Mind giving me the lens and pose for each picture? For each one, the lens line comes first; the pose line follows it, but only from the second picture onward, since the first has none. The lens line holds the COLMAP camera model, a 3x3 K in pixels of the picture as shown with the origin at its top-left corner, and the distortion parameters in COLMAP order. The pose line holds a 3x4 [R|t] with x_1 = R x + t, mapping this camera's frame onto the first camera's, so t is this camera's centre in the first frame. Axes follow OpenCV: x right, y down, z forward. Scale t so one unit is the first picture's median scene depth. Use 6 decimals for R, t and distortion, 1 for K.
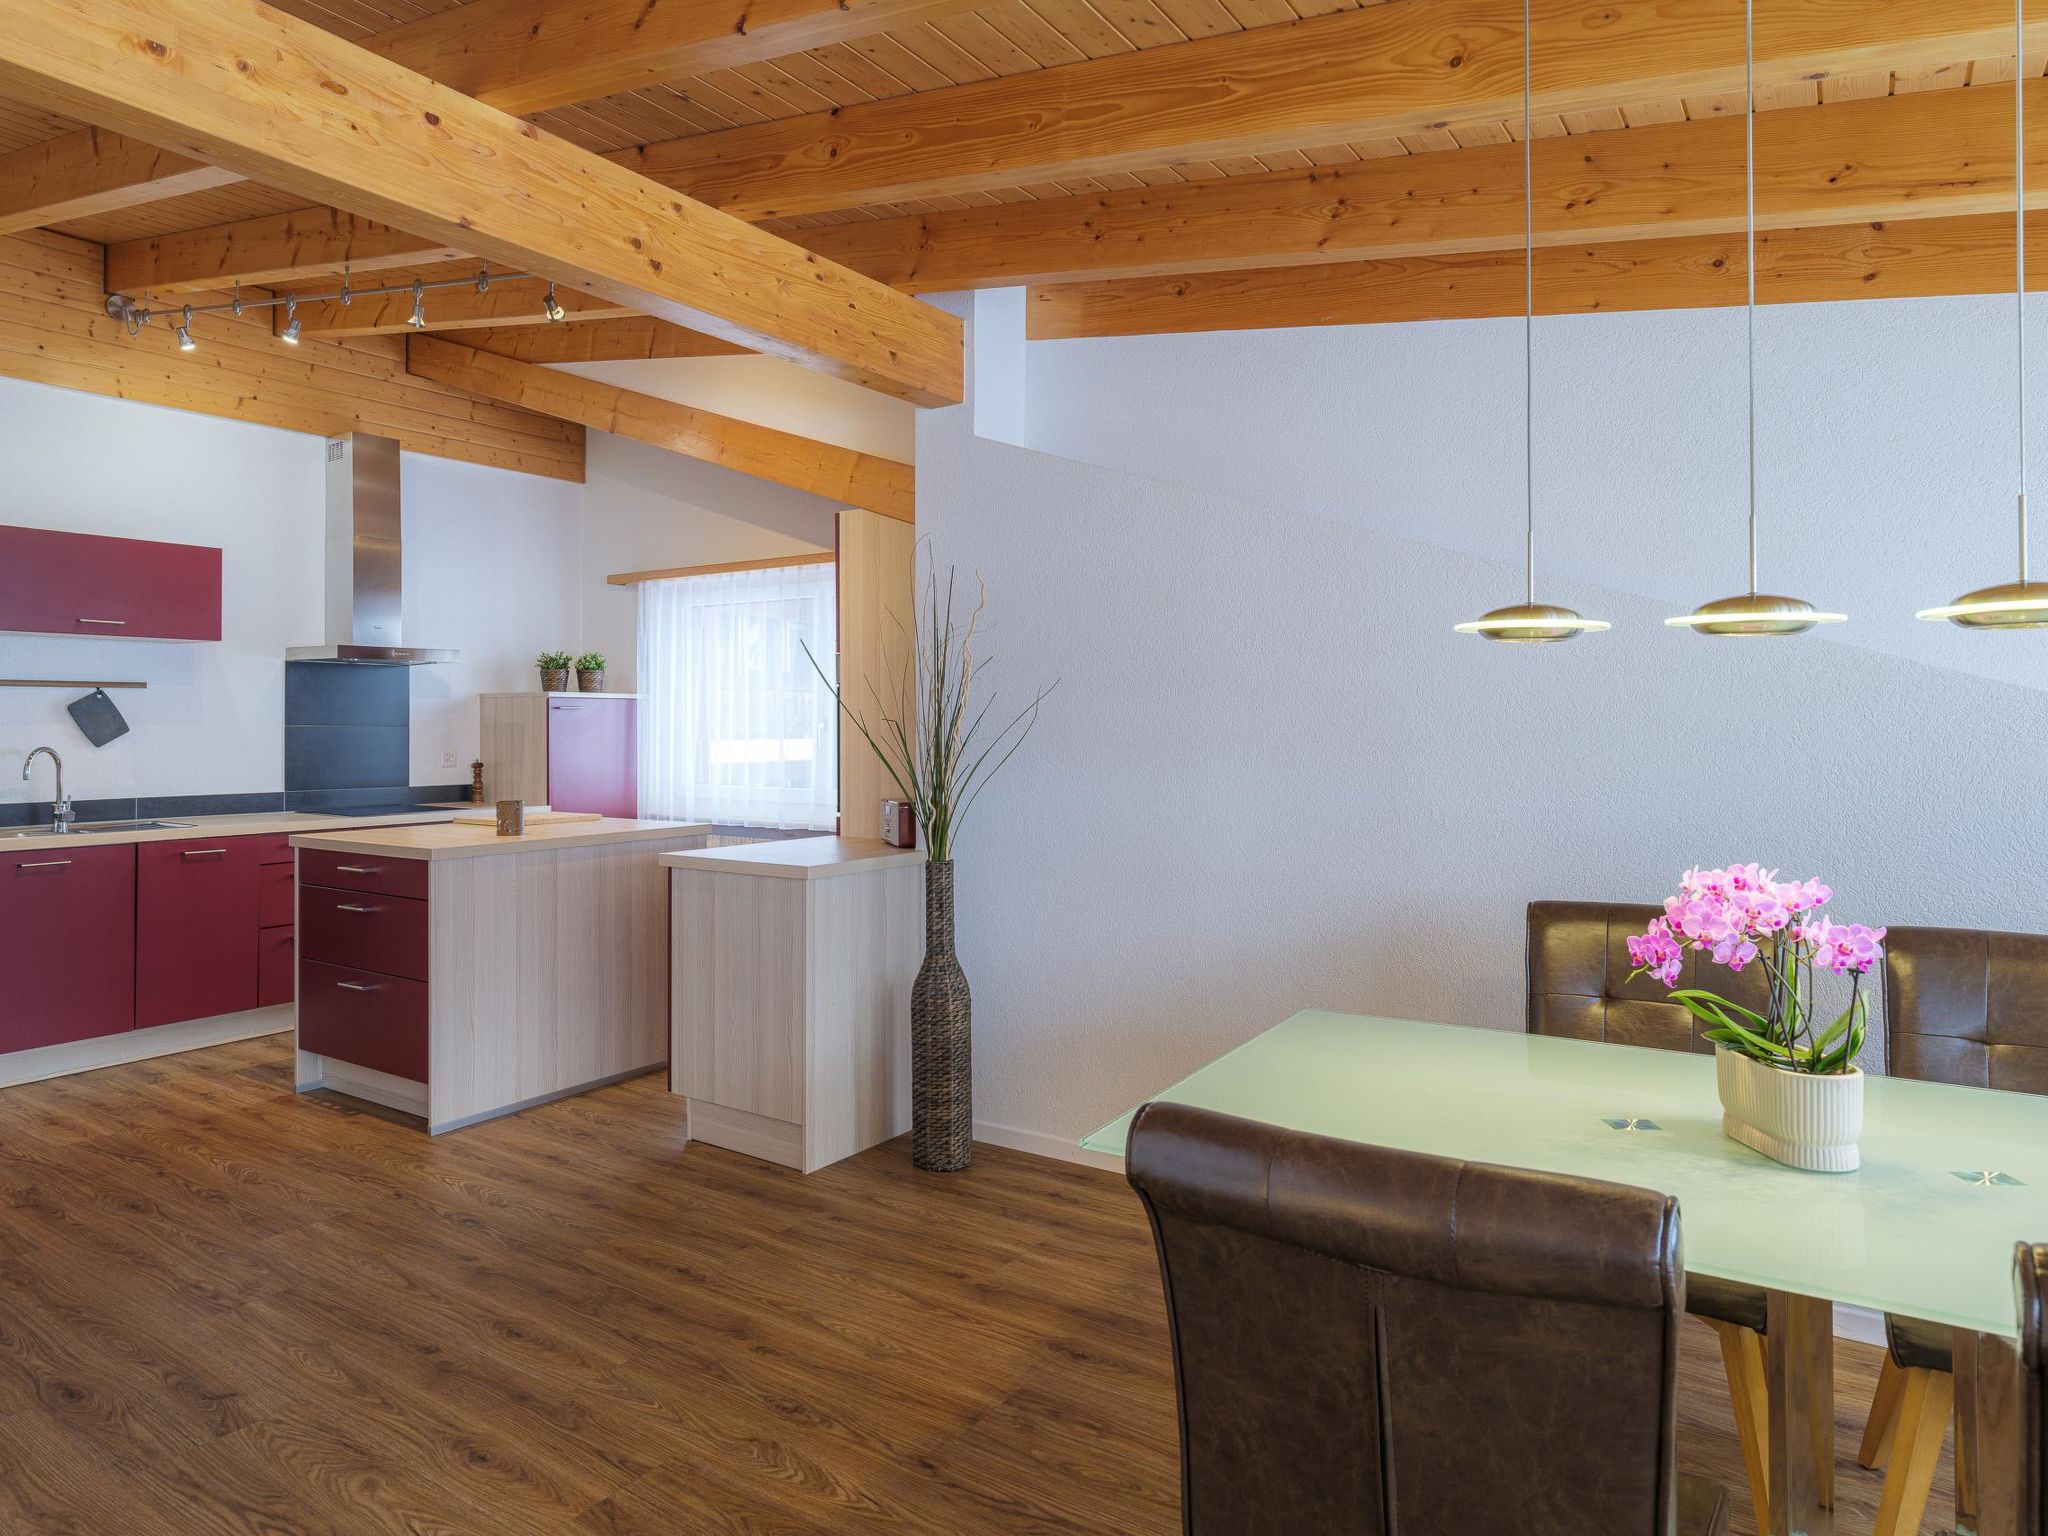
lens RADIAL K [[1294.0, 0, 999.0], [0, 1294.0, 727.2], [0, 0, 1]] dist [0.000949, -0.001131]
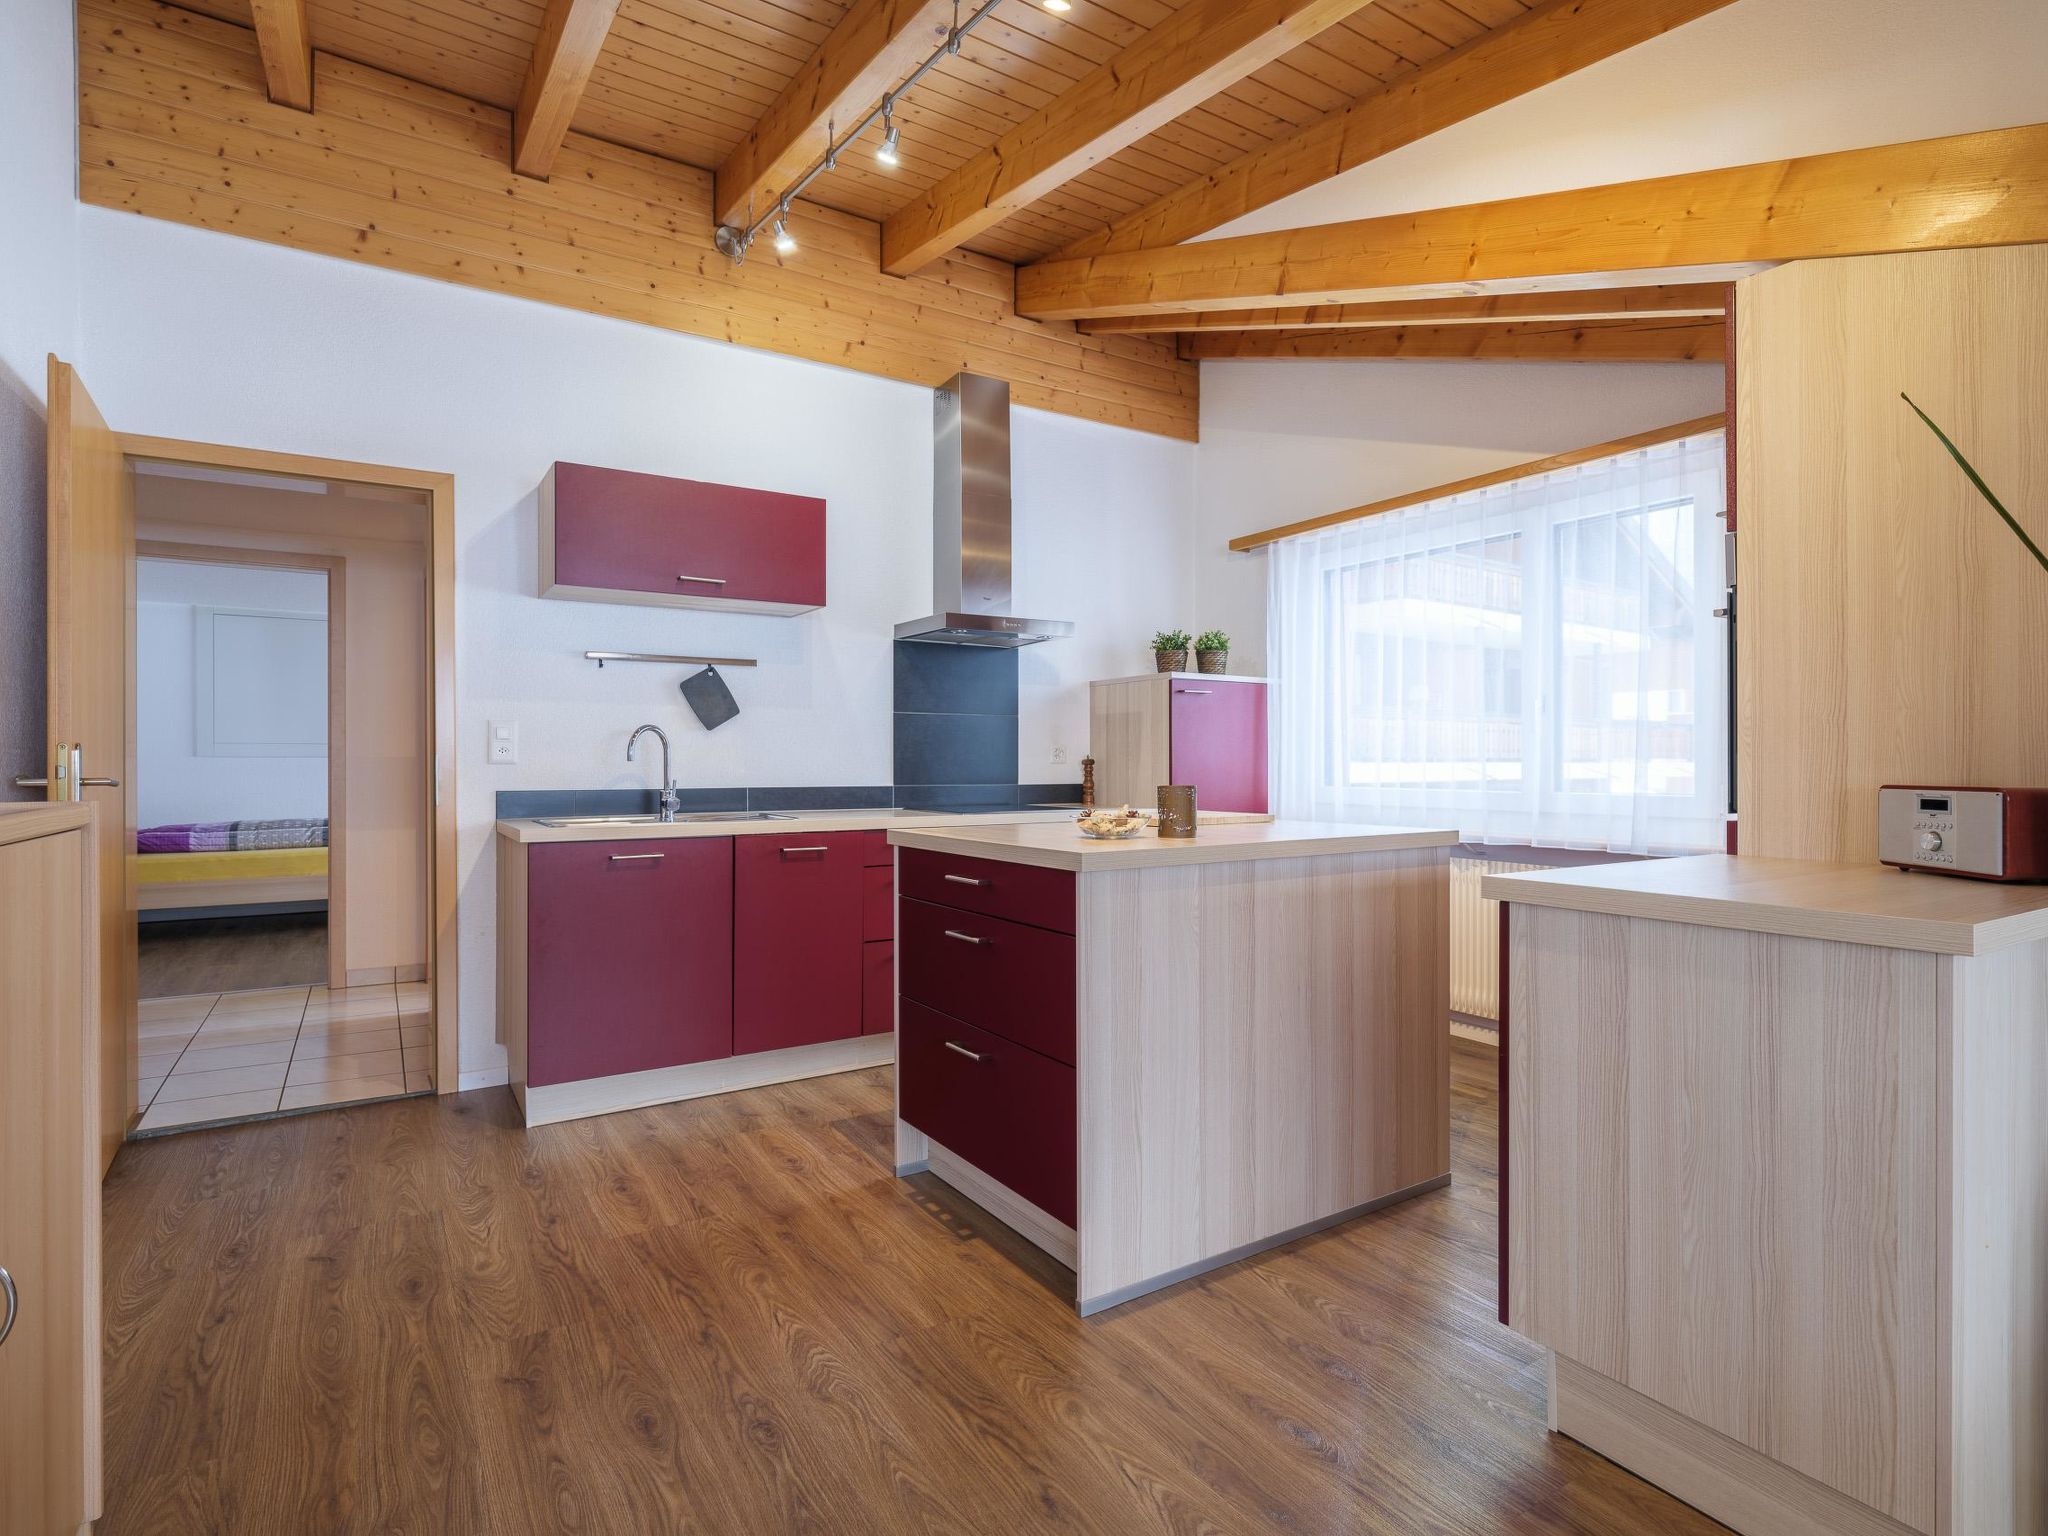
lens RADIAL K [[1051.8, 0, 1014.0], [0, 1051.8, 770.2], [0, 0, 1]] dist [-0.006133, 0.000238]
pose [[0.917770, 0.000199, -0.397111, -0.213660], [0.001380, 0.999992, 0.003689, 0.041774], [0.397109, -0.003933, 0.917763, 0.419093]]
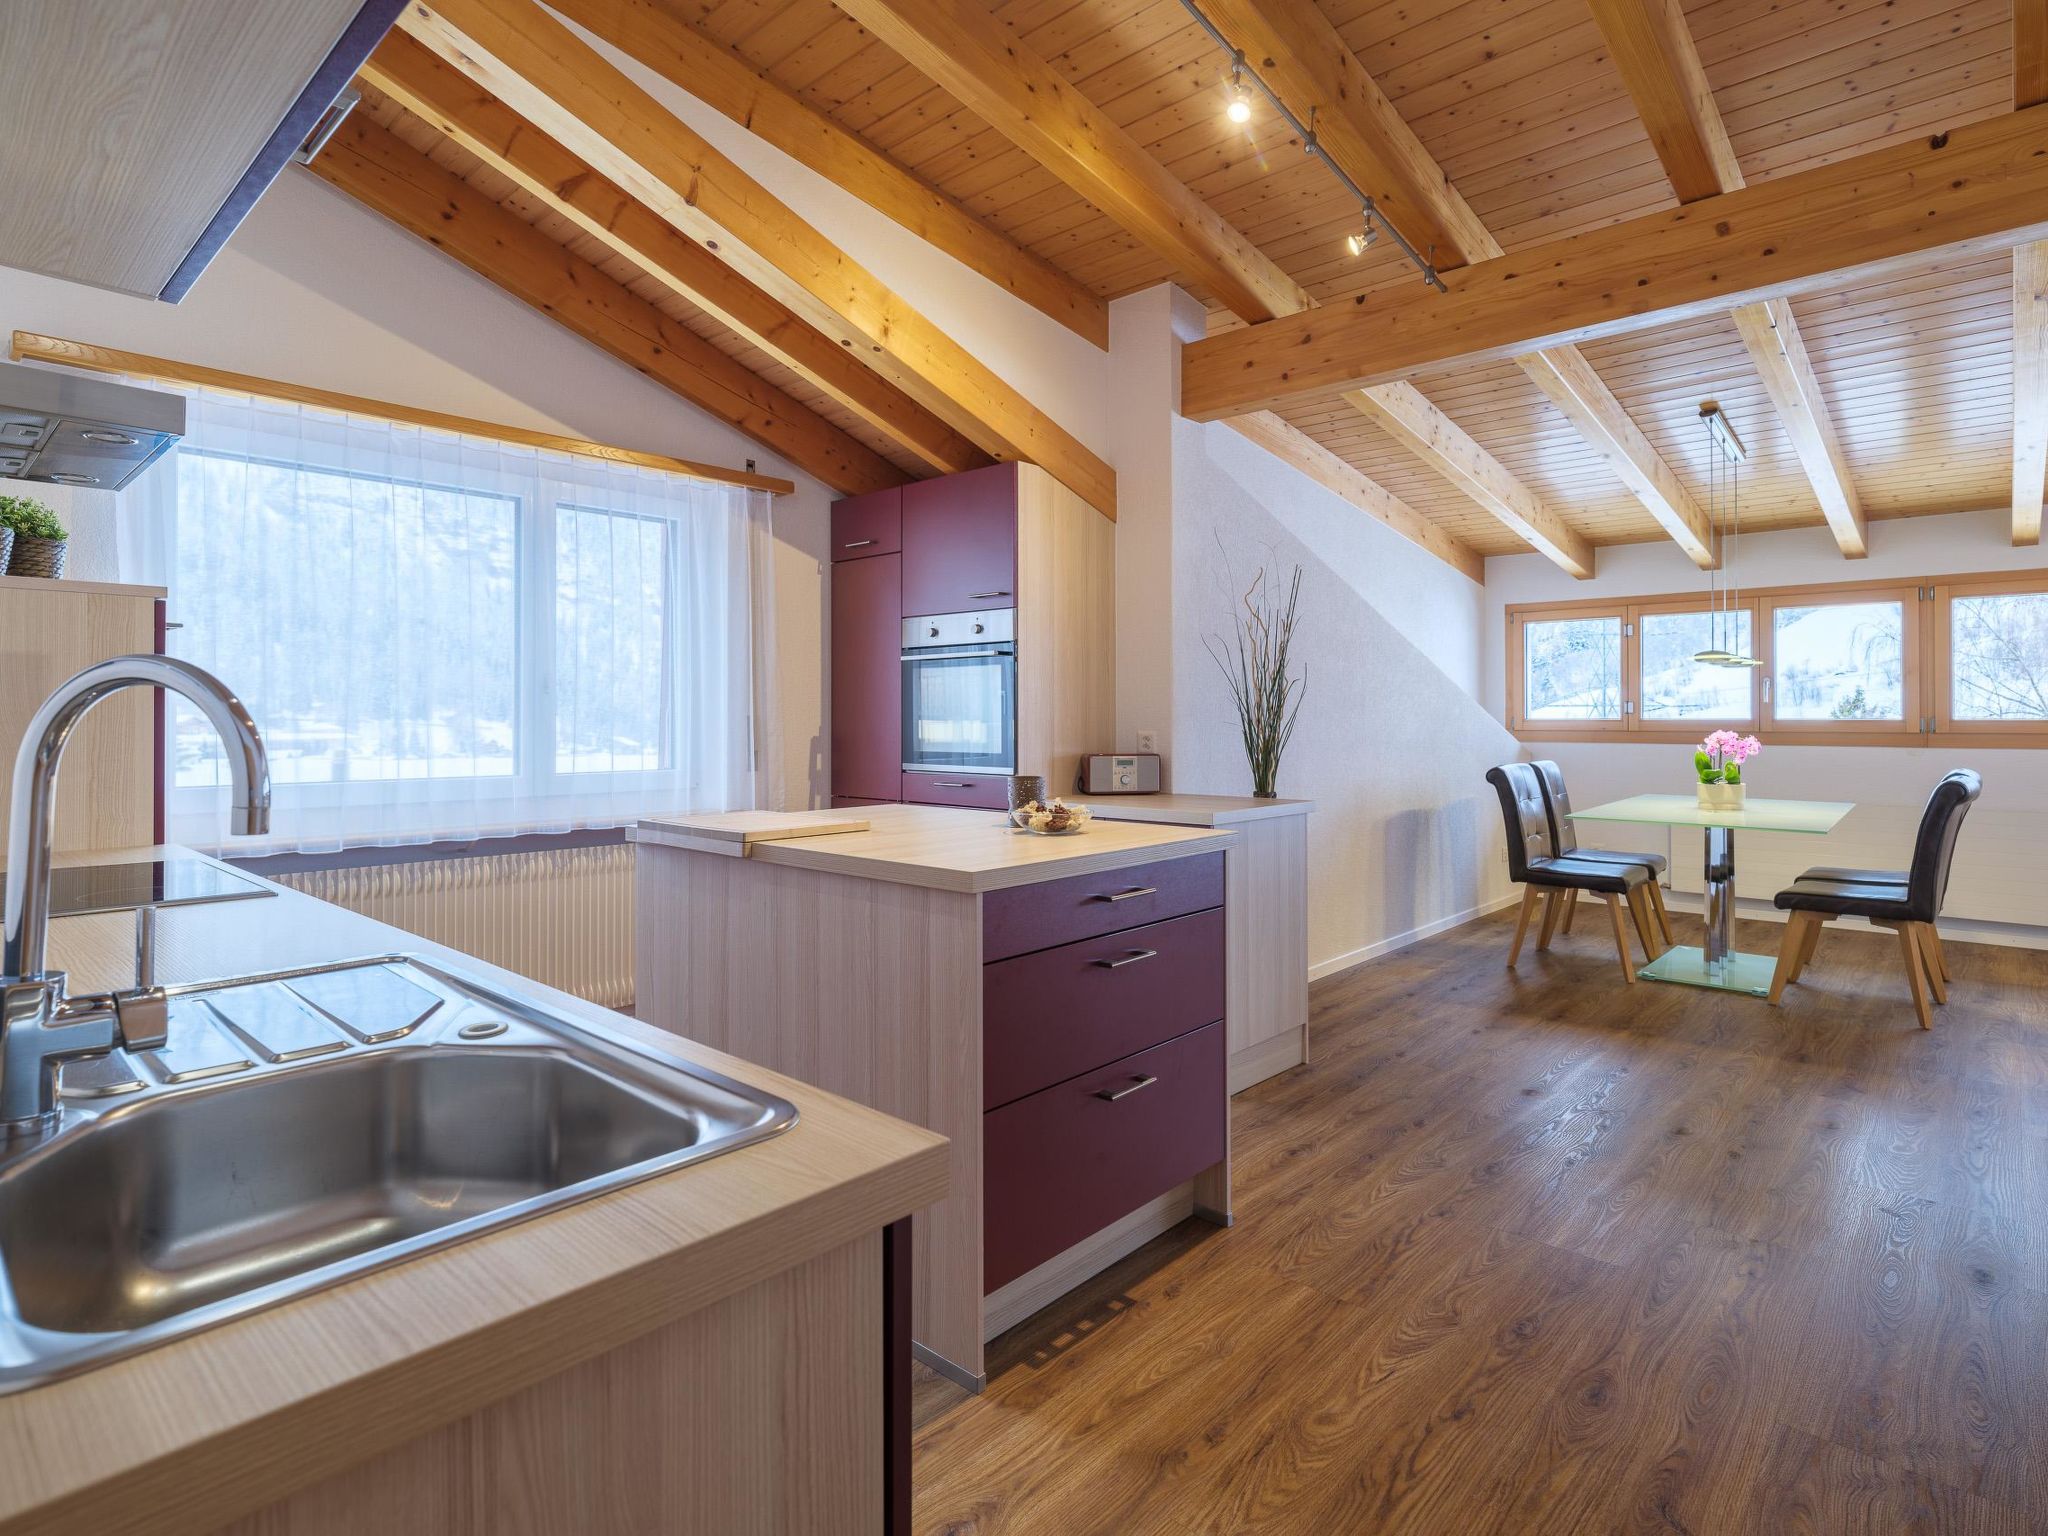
lens RADIAL K [[1051.8, 0, 1035.9], [0, 1051.8, 720.3], [0, 0, 1]] dist [-0.006133, 0.000238]
pose [[0.133778, -0.002024, 0.991009, -0.827624], [0.002922, 0.999994, 0.001648, 0.022963], [-0.991007, 0.002675, 0.133784, 0.817191]]
